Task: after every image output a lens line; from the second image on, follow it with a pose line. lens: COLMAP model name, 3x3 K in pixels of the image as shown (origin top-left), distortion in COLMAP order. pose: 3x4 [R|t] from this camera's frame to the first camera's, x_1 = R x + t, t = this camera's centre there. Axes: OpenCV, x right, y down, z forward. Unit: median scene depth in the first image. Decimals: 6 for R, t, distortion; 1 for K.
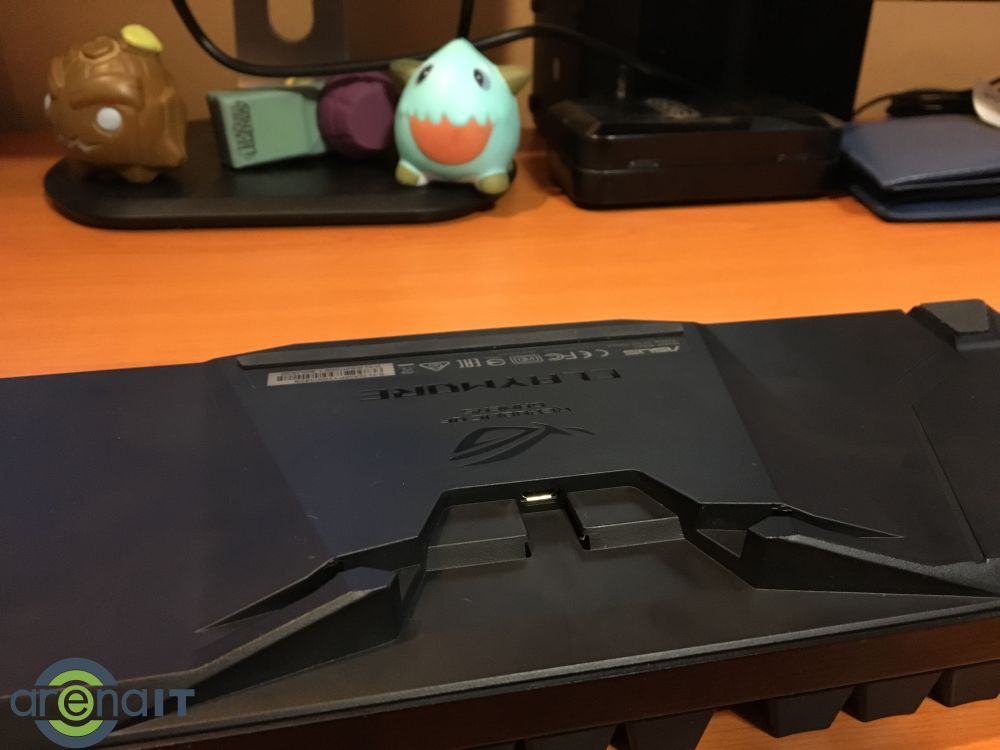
lens RADIAL K [[870.1, 0, 492.2], [0, 870.1, 388.8], [0, 0, 1]] dist [0.075291, -0.109157]
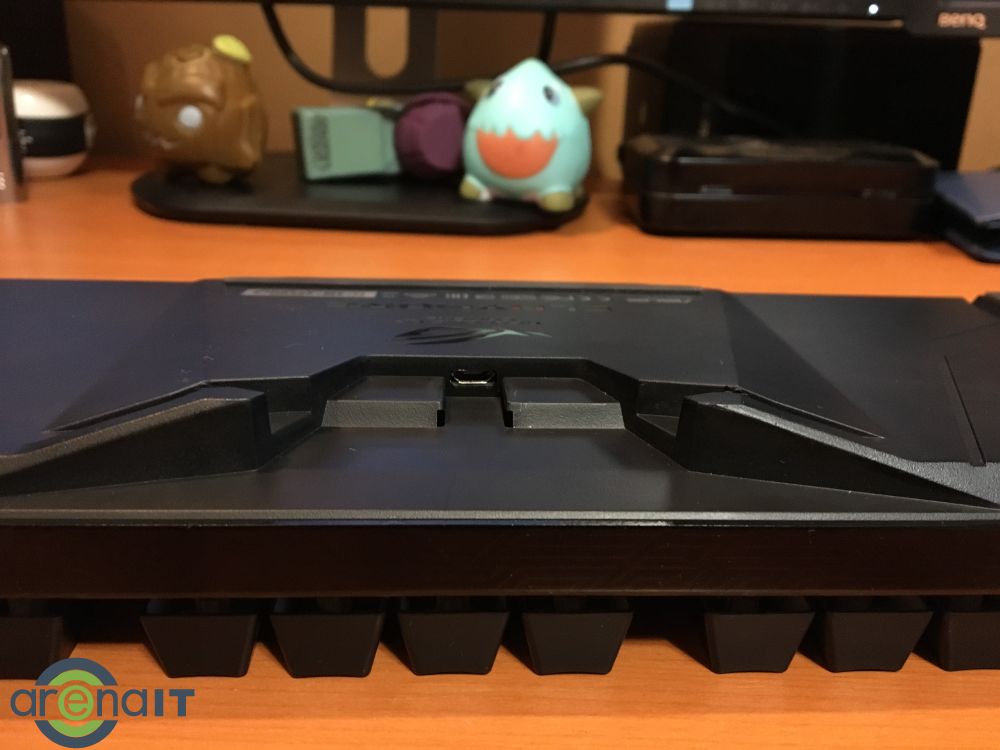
lens RADIAL K [[870.1, 0, 492.2], [0, 870.1, 388.8], [0, 0, 1]] dist [0.075291, -0.109157]
pose [[0.988461, 0.075867, -0.131105, 0.077200], [-0.090793, 0.989563, -0.111898, 0.092950], [0.121248, 0.122511, 0.985033, 0.051029]]
